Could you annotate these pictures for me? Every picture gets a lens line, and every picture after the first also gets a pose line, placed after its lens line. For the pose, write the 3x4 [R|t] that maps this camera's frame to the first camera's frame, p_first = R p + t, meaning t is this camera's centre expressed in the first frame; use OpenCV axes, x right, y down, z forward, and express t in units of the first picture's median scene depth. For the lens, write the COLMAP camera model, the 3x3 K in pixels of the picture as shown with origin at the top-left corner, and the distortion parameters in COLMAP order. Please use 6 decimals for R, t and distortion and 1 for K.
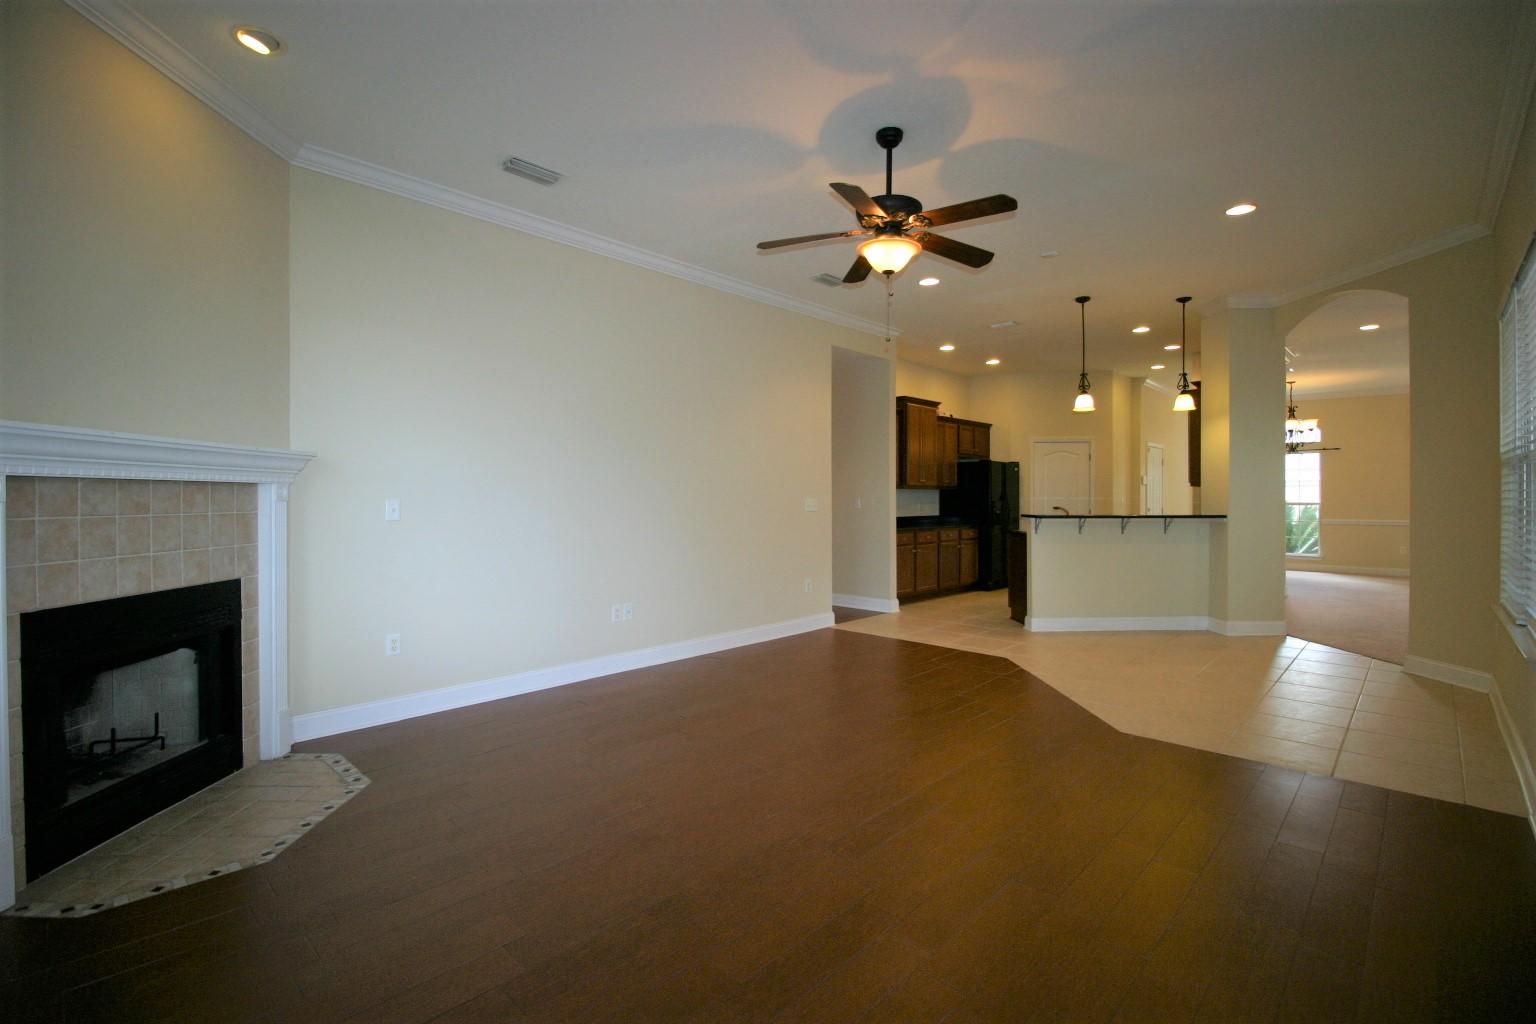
lens RADIAL K [[698.2, 0, 762.4], [0, 698.2, 499.4], [0, 0, 1]] dist [-0.000801, -0.013734]
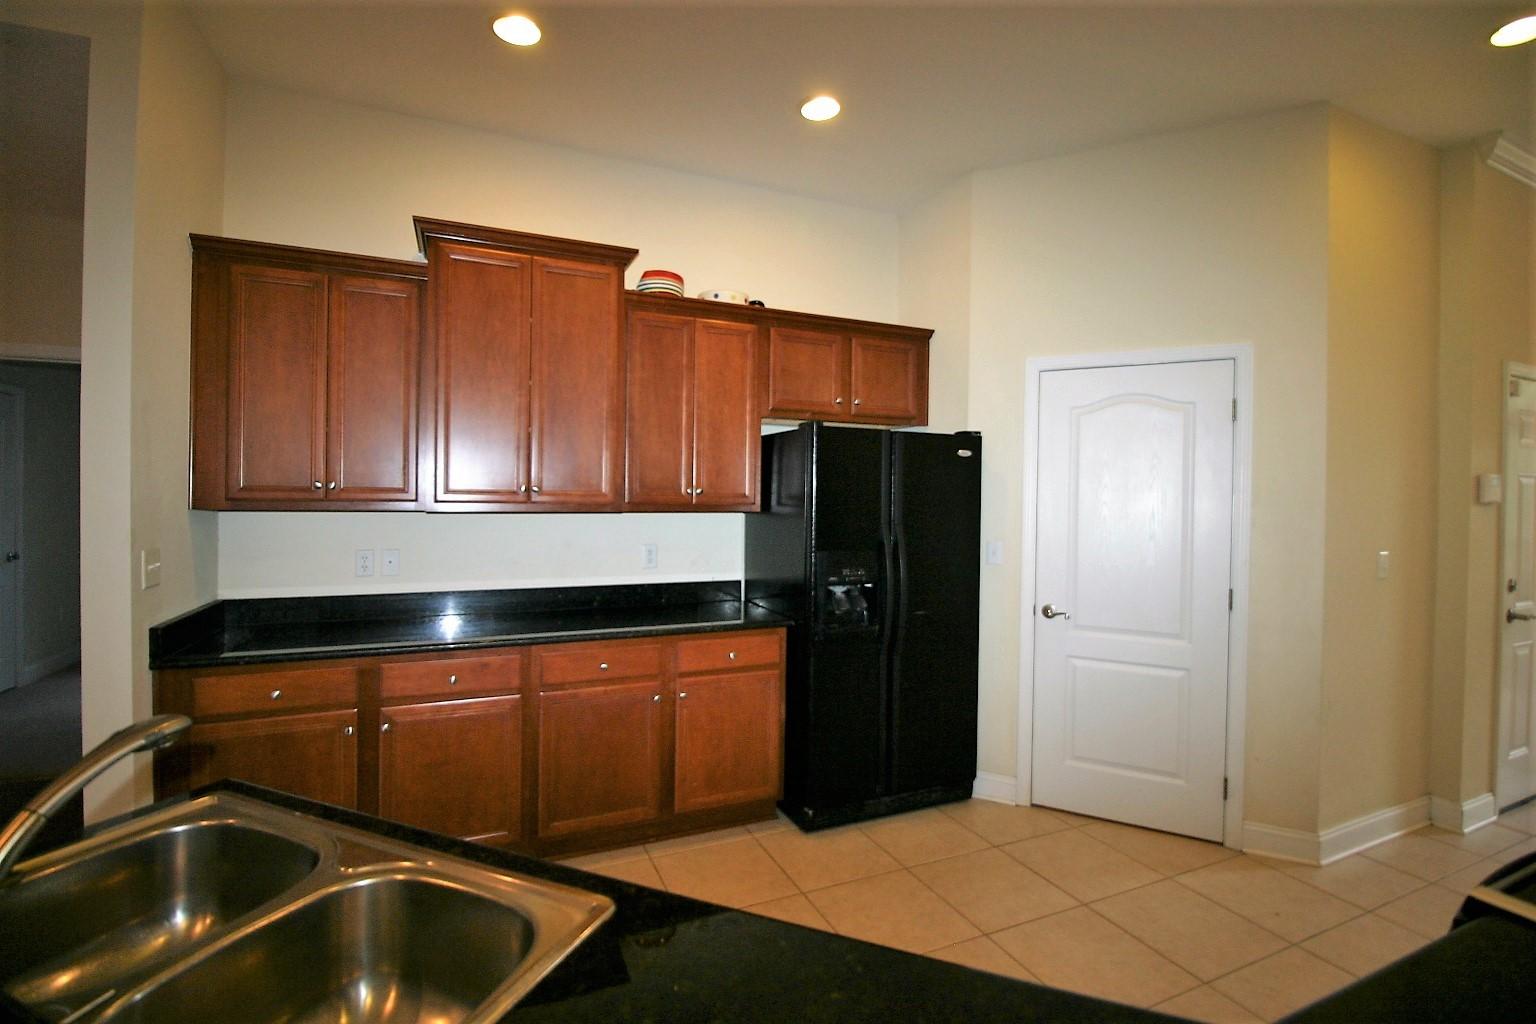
lens RADIAL K [[712.2, 0, 768.6], [0, 712.2, 488.7], [0, 0, 1]] dist [0.016327, 0.000171]
pose [[0.930438, 0.009747, -0.366320, 0.486451], [-0.014167, 0.999856, -0.009379, -0.026024], [0.366175, 0.013916, 0.930442, 0.784112]]
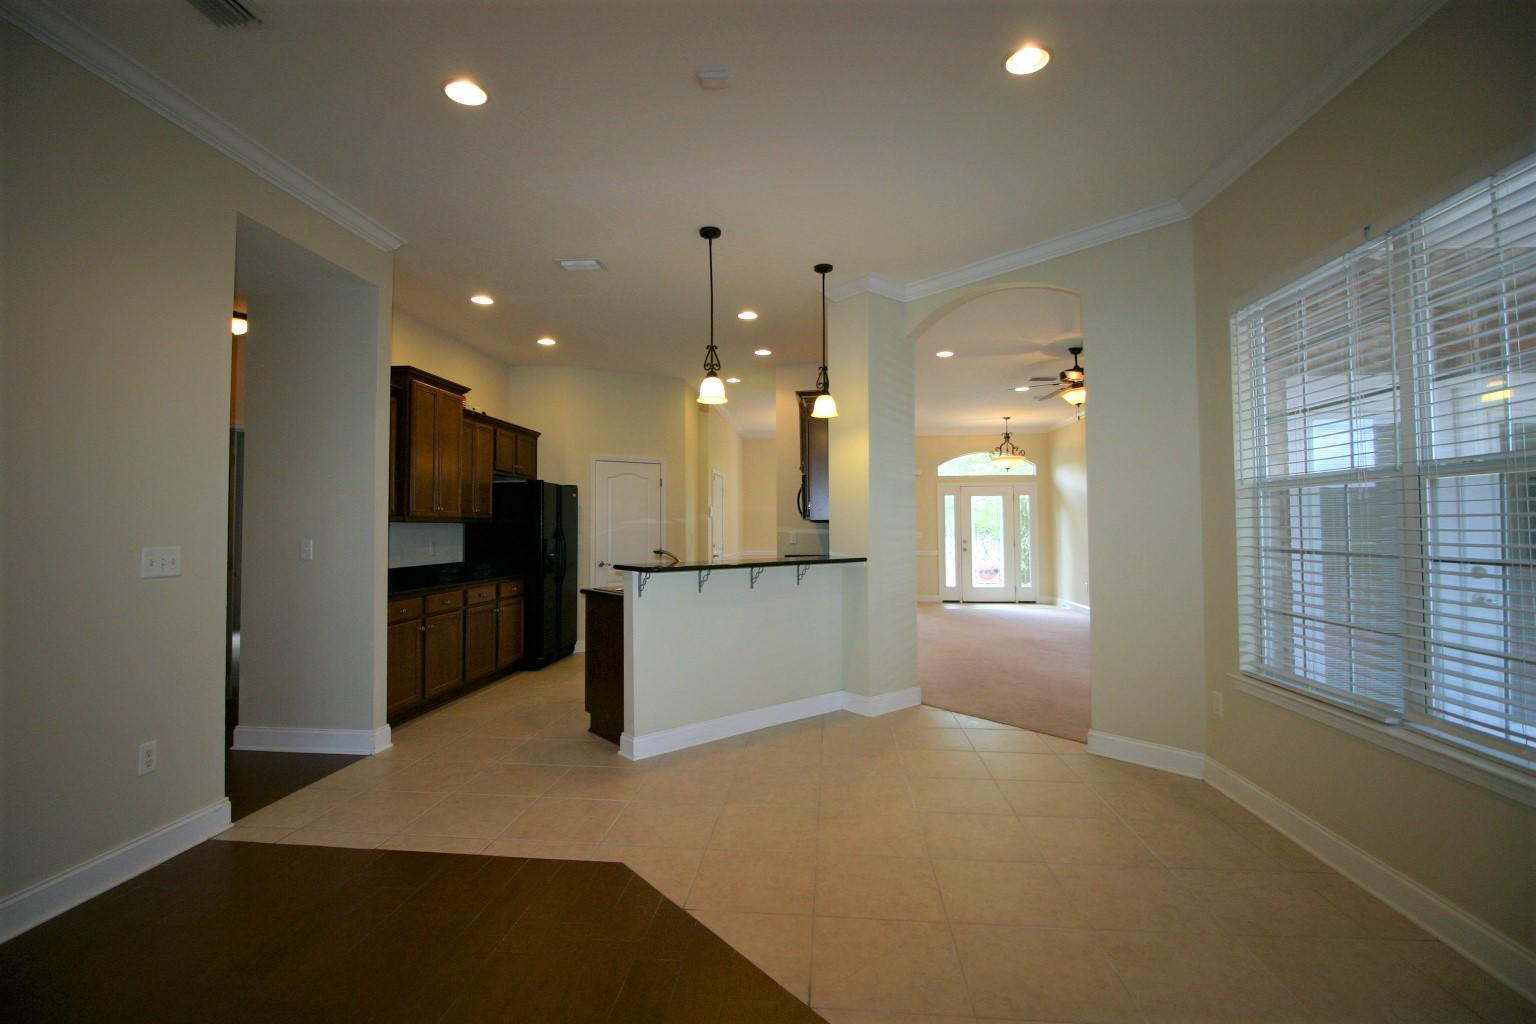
lens RADIAL K [[698.7, 0, 765.6], [0, 698.7, 502.8], [0, 0, 1]] dist [0.000146, -0.000115]
pose [[0.781437, 0.017296, 0.623744, 0.075121], [0.007242, 0.999297, -0.036782, -0.008042], [-0.623942, 0.033260, 0.780762, 0.359319]]
